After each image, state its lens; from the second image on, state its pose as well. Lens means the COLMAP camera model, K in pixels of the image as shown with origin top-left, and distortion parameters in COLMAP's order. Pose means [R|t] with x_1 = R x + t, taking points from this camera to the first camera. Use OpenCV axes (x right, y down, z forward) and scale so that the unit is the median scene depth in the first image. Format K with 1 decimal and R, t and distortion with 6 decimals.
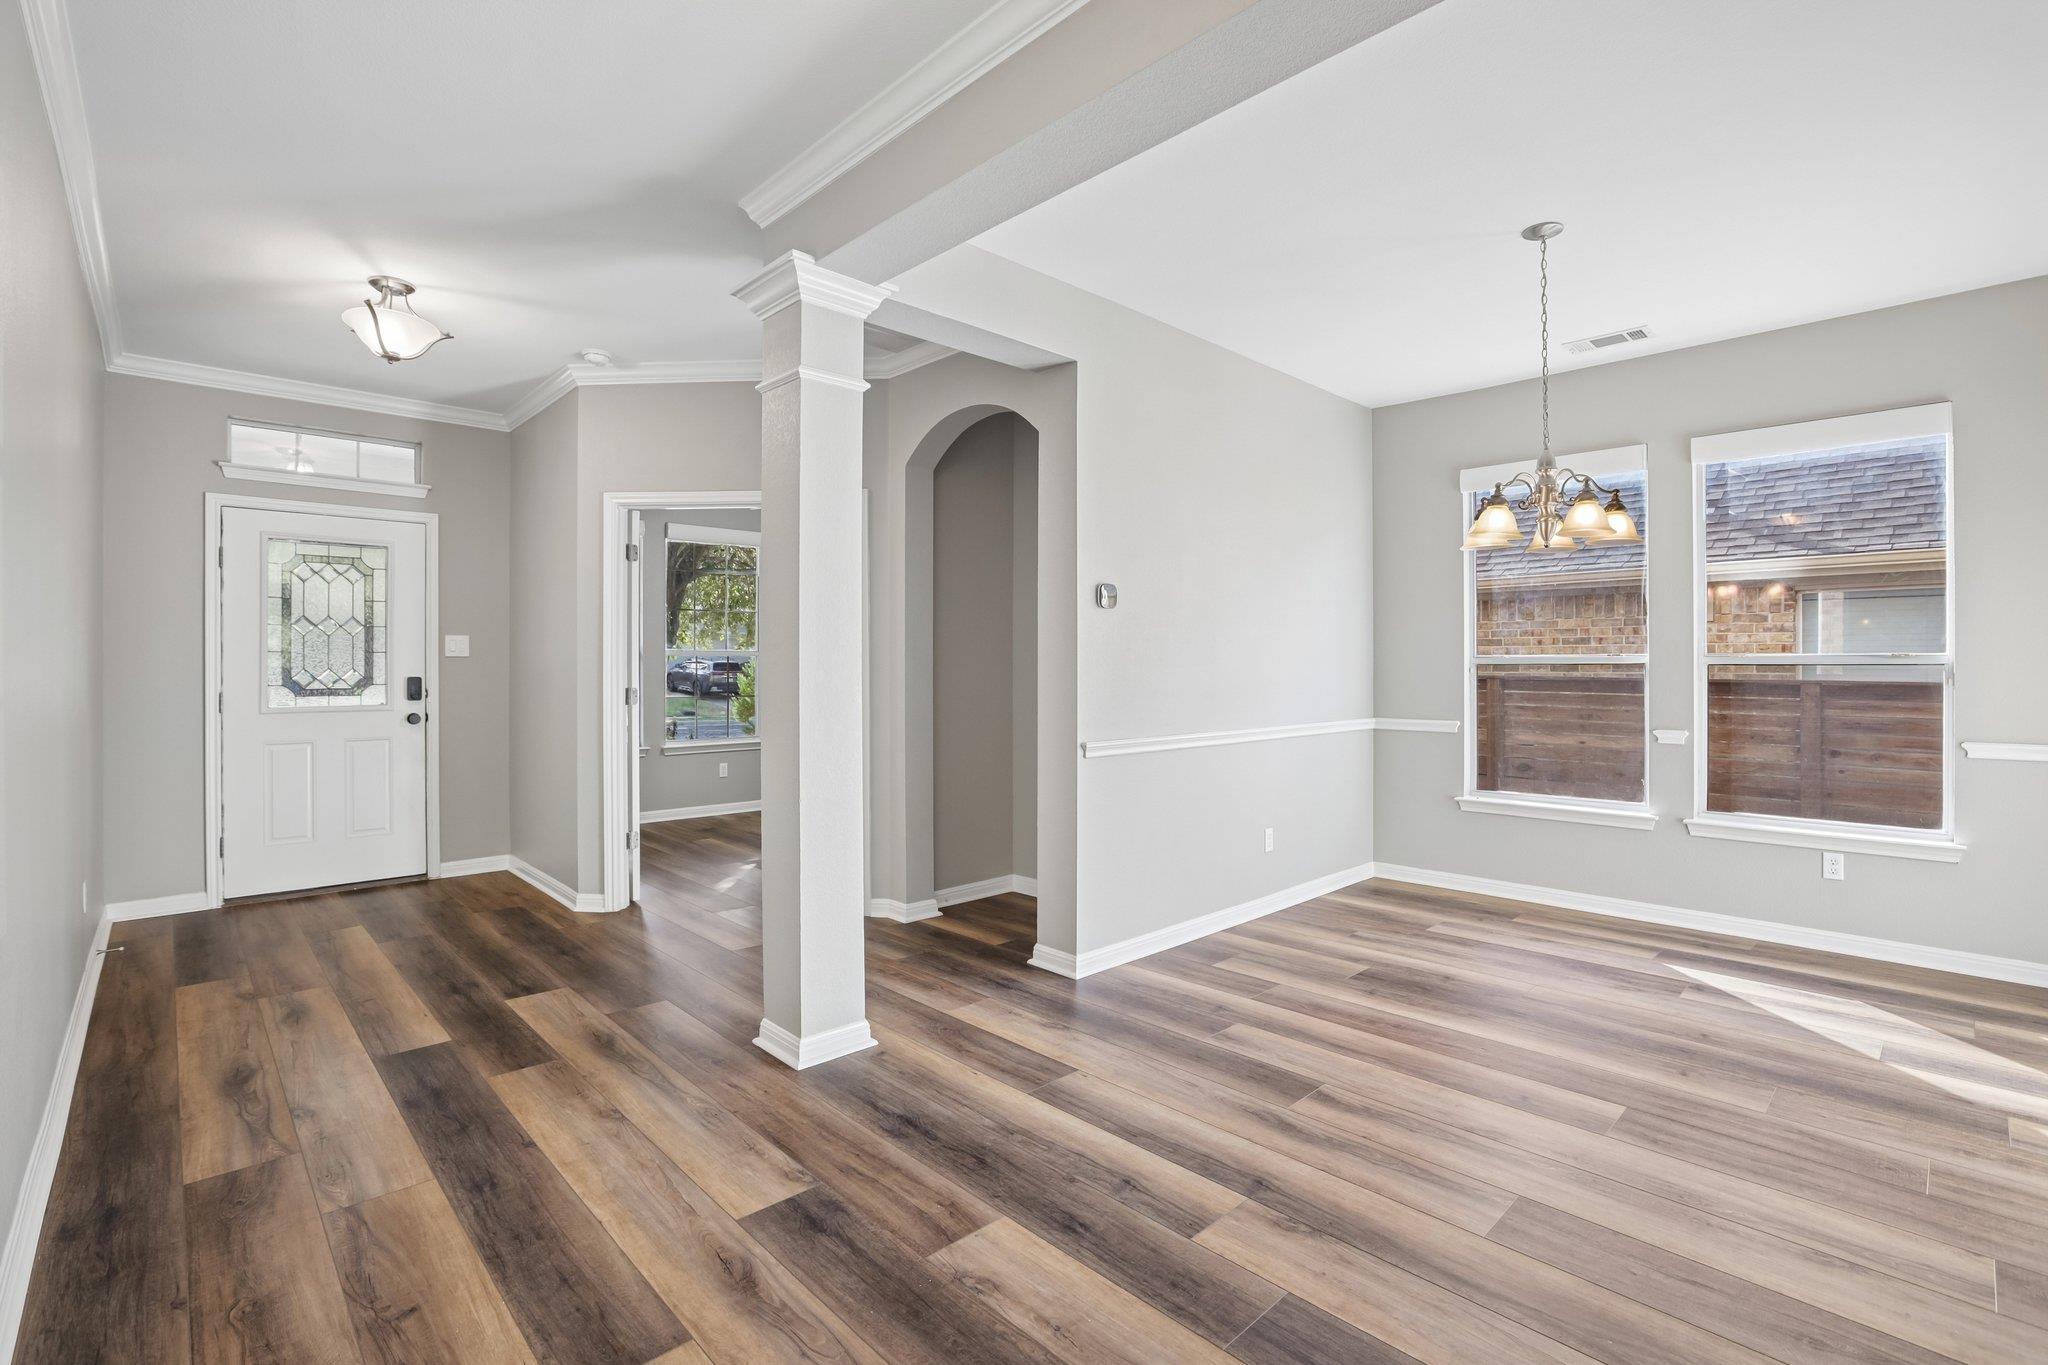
lens RADIAL K [[926.8, 0, 1028.6], [0, 926.8, 667.7], [0, 0, 1]] dist [-0.052278, 0.019351]
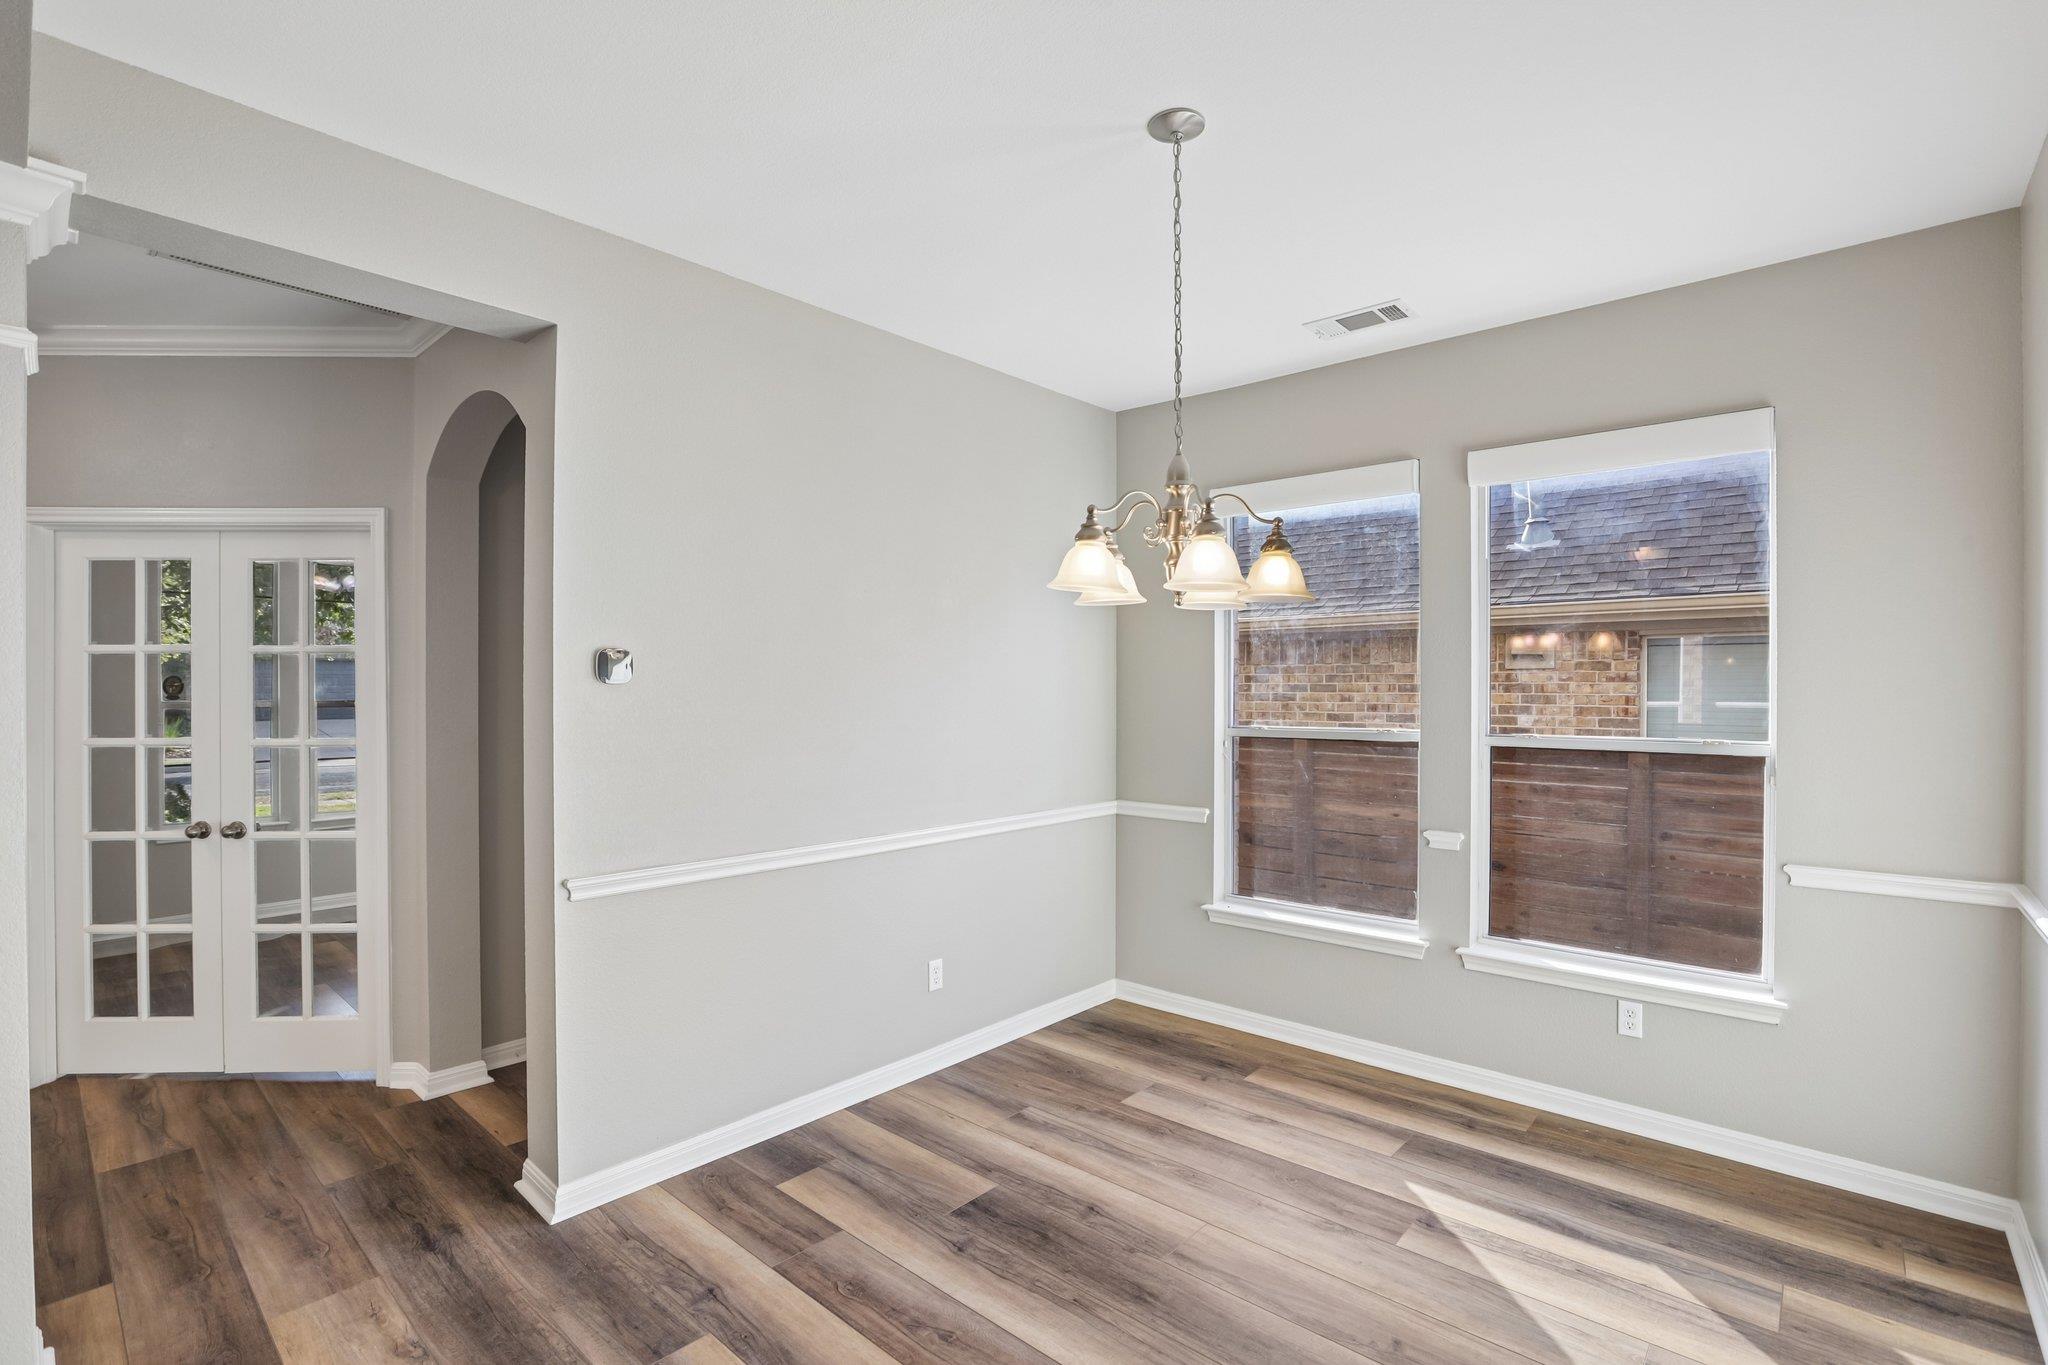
lens RADIAL K [[938.6, 0, 1029.6], [0, 938.6, 691.9], [0, 0, 1]] dist [-0.070023, 0.034241]
pose [[0.996735, 0.000913, 0.080741, 0.303403], [-0.001153, 0.999995, 0.002935, -0.053127], [-0.080738, -0.003018, 0.996731, 0.253872]]
